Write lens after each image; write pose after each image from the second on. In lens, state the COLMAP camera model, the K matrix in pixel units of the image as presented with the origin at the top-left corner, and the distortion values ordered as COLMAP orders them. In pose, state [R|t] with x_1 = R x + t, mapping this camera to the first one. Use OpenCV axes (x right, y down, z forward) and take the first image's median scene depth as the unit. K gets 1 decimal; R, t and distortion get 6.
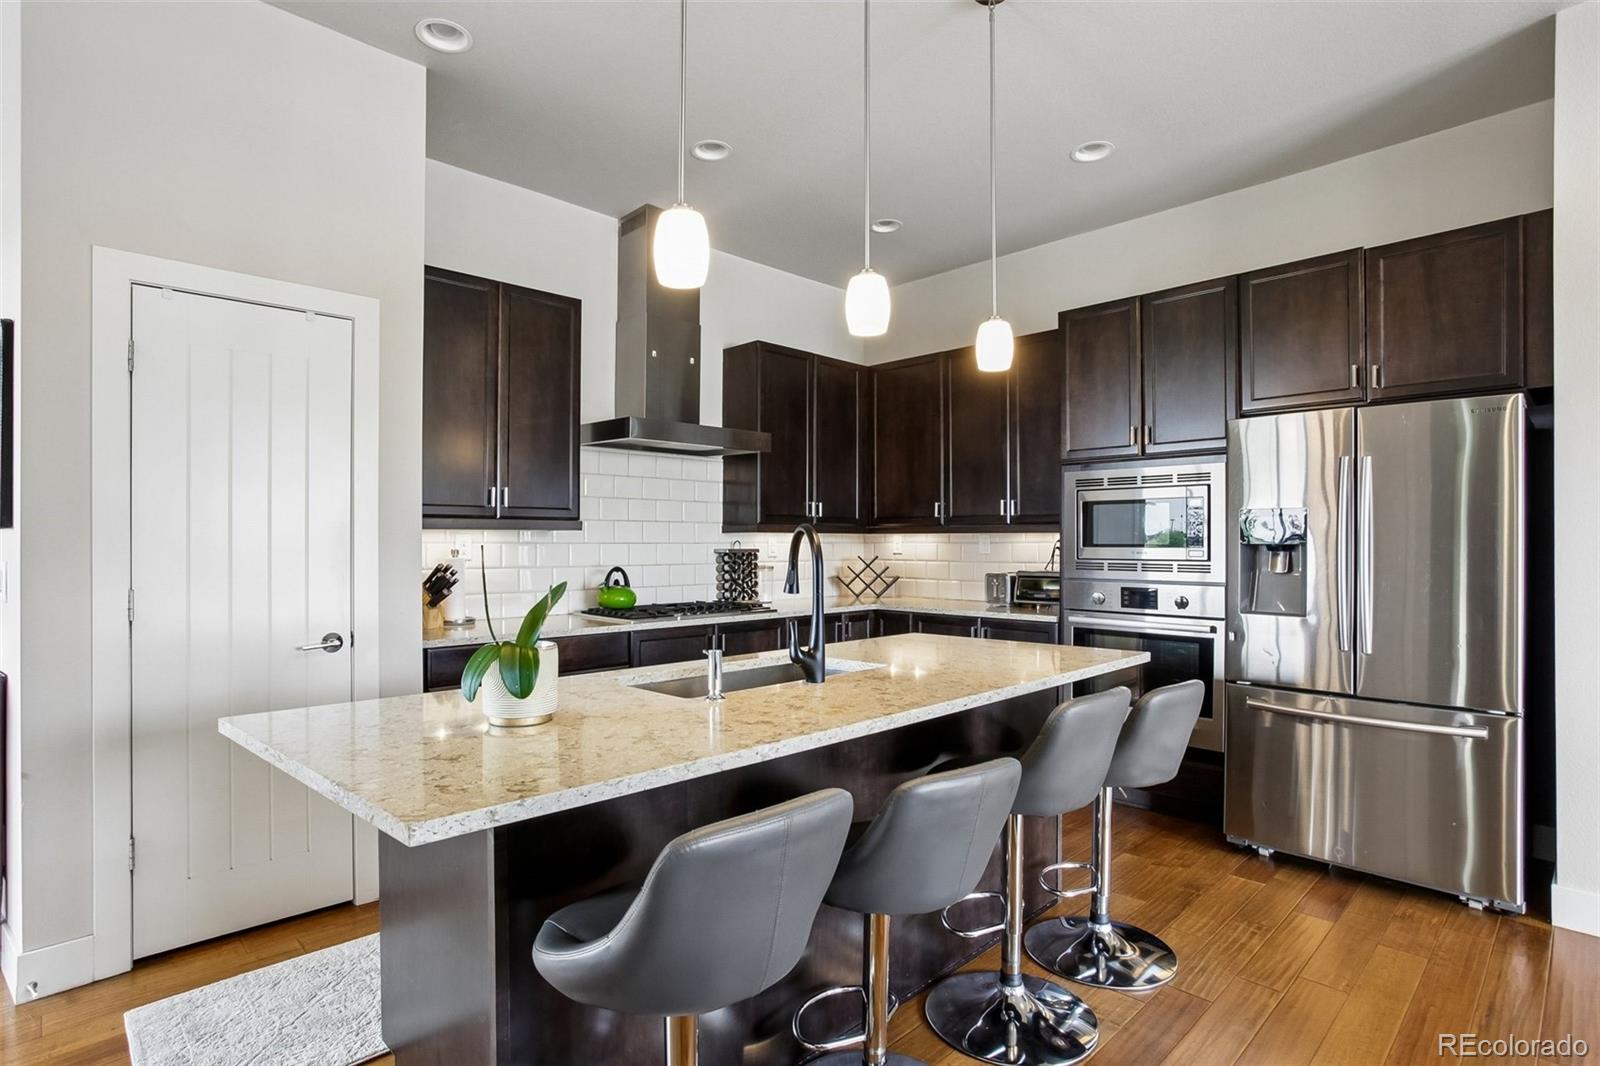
lens RADIAL K [[806.3, 0, 800.3], [0, 806.3, 541.6], [0, 0, 1]] dist [-0.002284, 0.000437]
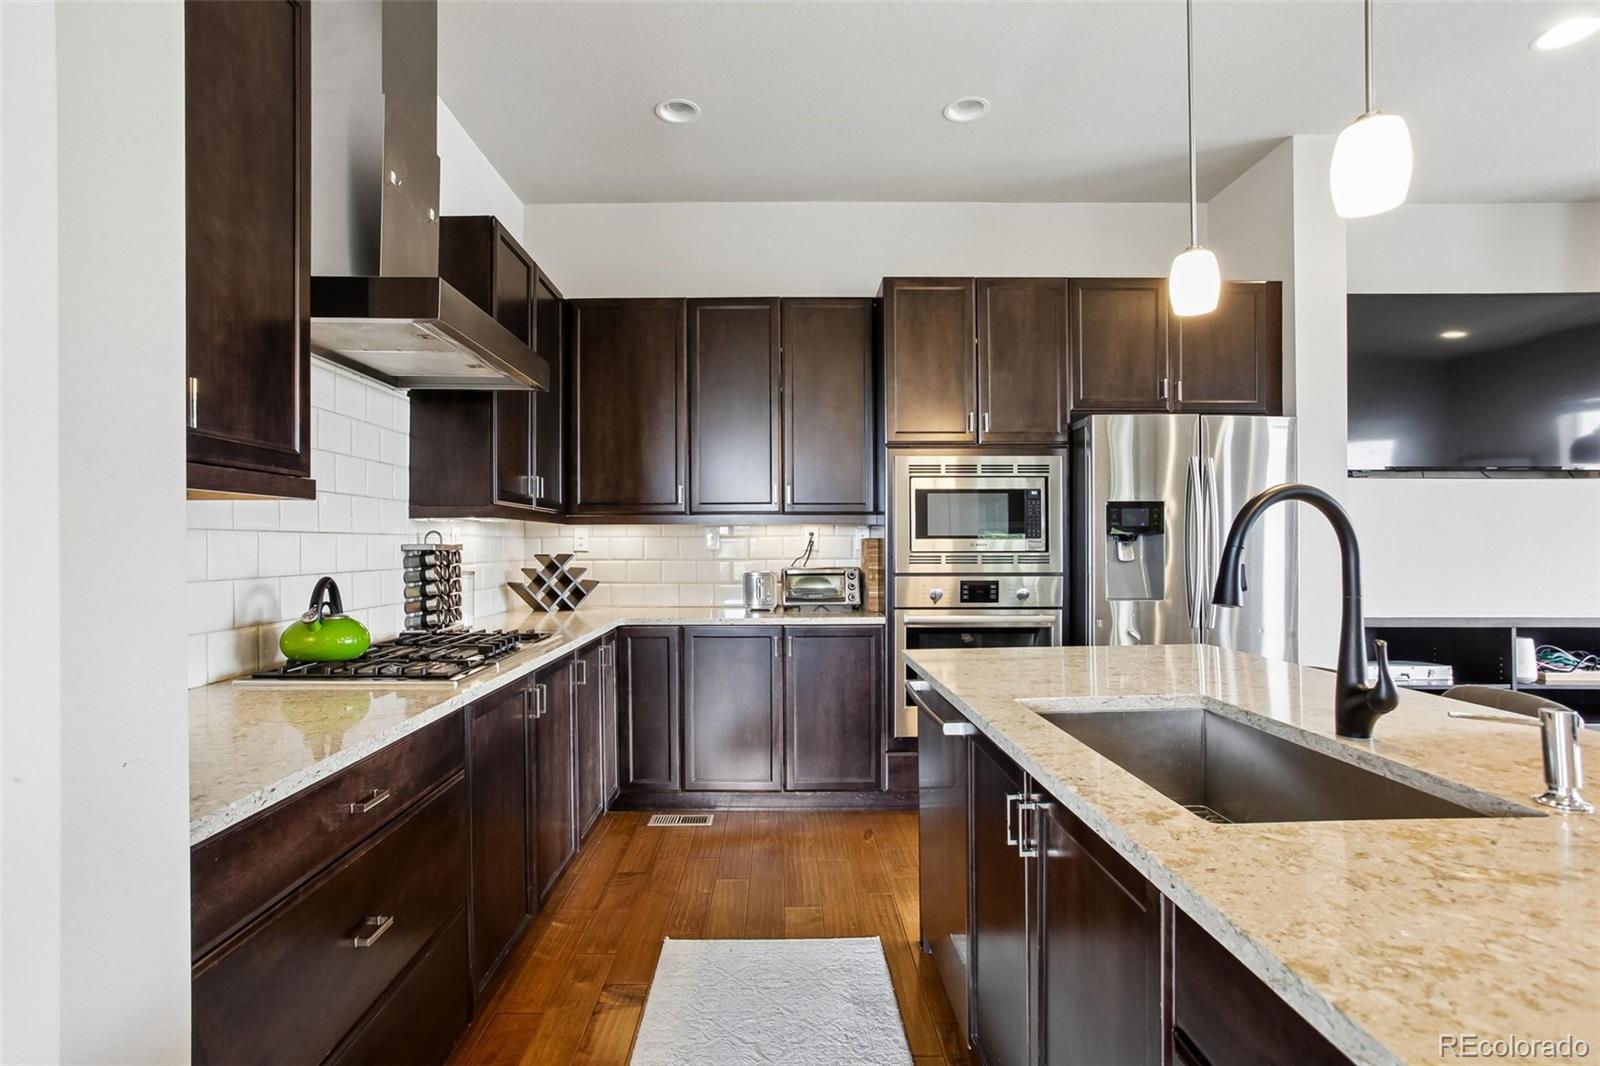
lens RADIAL K [[770.9, 0, 793.7], [0, 770.9, 538.7], [0, 0, 1]] dist [-0.037486, 0.015084]
pose [[0.713732, 0.001687, 0.700417, -0.350858], [0.002542, 0.999984, -0.005000, 0.010149], [-0.700415, 0.005349, 0.713716, 0.463618]]
